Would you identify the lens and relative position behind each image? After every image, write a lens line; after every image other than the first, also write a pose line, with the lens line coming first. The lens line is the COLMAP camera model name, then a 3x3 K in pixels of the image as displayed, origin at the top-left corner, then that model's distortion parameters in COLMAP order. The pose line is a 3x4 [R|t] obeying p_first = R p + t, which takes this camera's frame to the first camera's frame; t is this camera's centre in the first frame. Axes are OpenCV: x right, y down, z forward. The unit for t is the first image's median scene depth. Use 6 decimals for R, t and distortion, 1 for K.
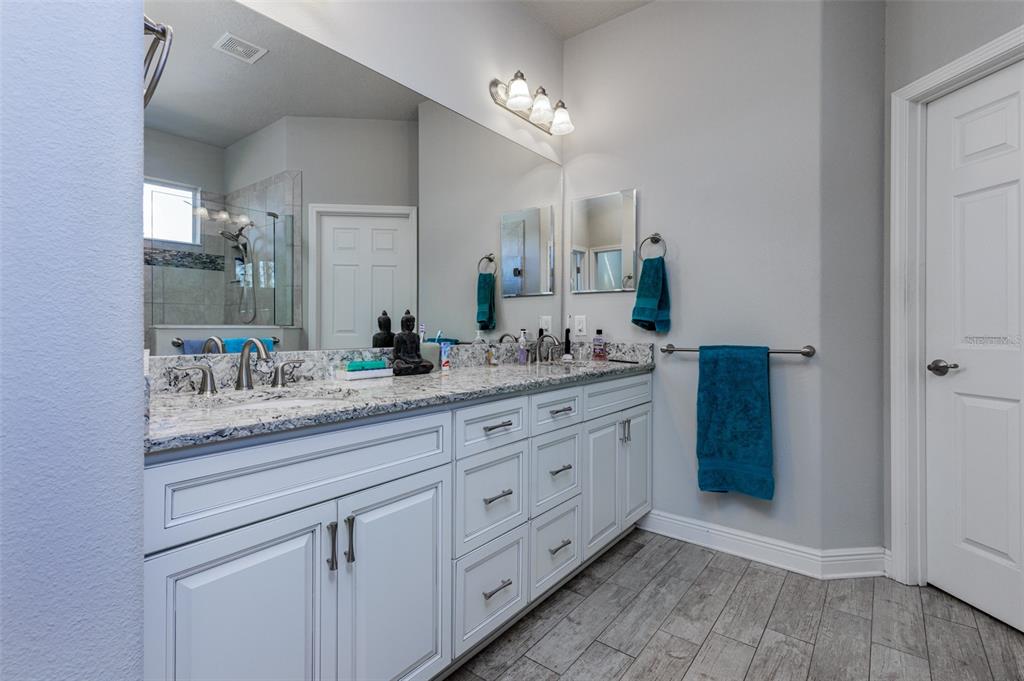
lens RADIAL K [[468.4, 0, 504.4], [0, 468.4, 333.9], [0, 0, 1]] dist [-0.000279, -0.000272]
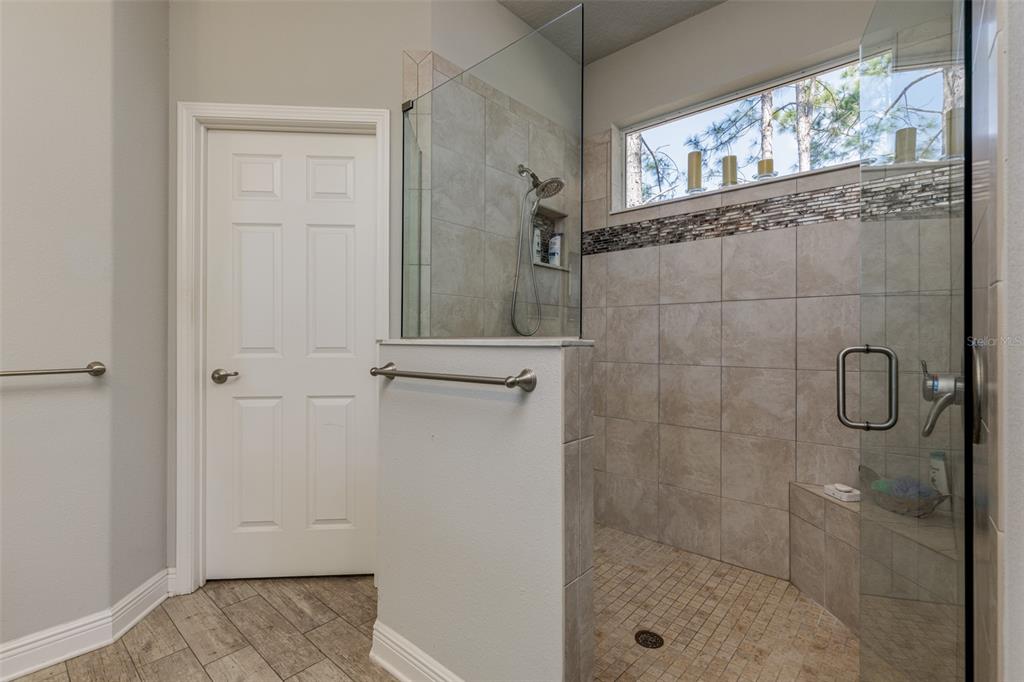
lens RADIAL K [[468.4, 0, 504.6], [0, 468.4, 337.8], [0, 0, 1]] dist [-0.000279, -0.000272]
pose [[0.057680, -0.002942, 0.998331, -0.120631], [0.010246, 0.999945, 0.002355, -0.013339], [-0.998283, 0.010093, 0.057707, 0.270576]]
